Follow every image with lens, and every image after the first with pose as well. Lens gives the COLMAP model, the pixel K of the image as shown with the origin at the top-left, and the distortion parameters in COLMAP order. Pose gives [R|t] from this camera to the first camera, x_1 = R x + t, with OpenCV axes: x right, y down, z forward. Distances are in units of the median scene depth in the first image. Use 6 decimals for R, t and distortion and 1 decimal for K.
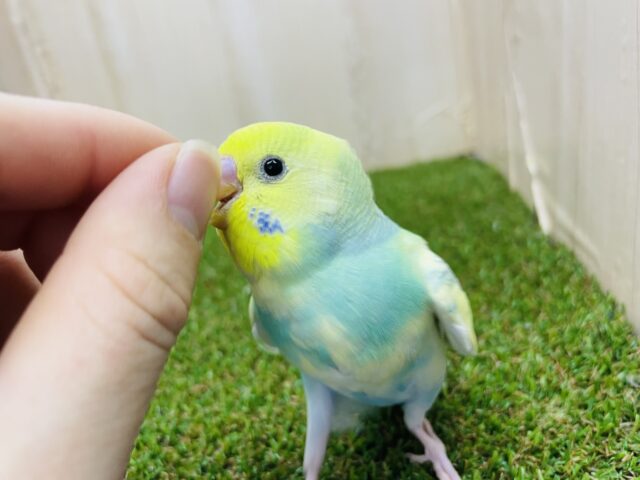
lens RADIAL K [[493.2, 0, 321.0], [0, 493.2, 242.3], [0, 0, 1]] dist [0.005816, -0.046607]
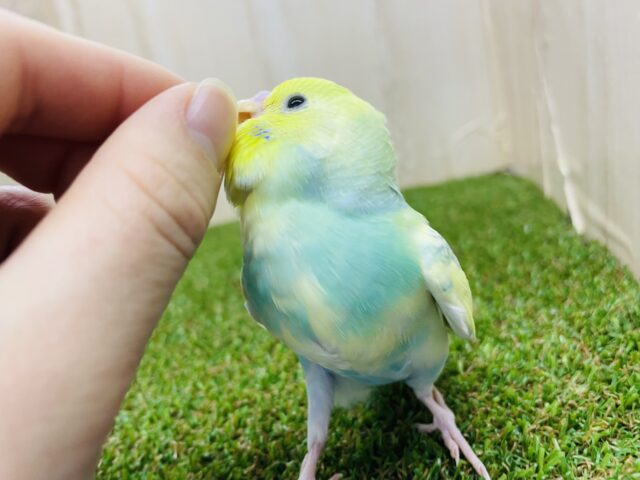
lens RADIAL K [[493.2, 0, 322.1], [0, 493.2, 240.0], [0, 0, 1]] dist [0.005816, -0.046607]
pose [[0.995971, 0.006707, -0.089424, 0.062465], [-0.014396, 0.996224, -0.085619, 0.129225], [0.088512, 0.086561, 0.992307, -0.000569]]
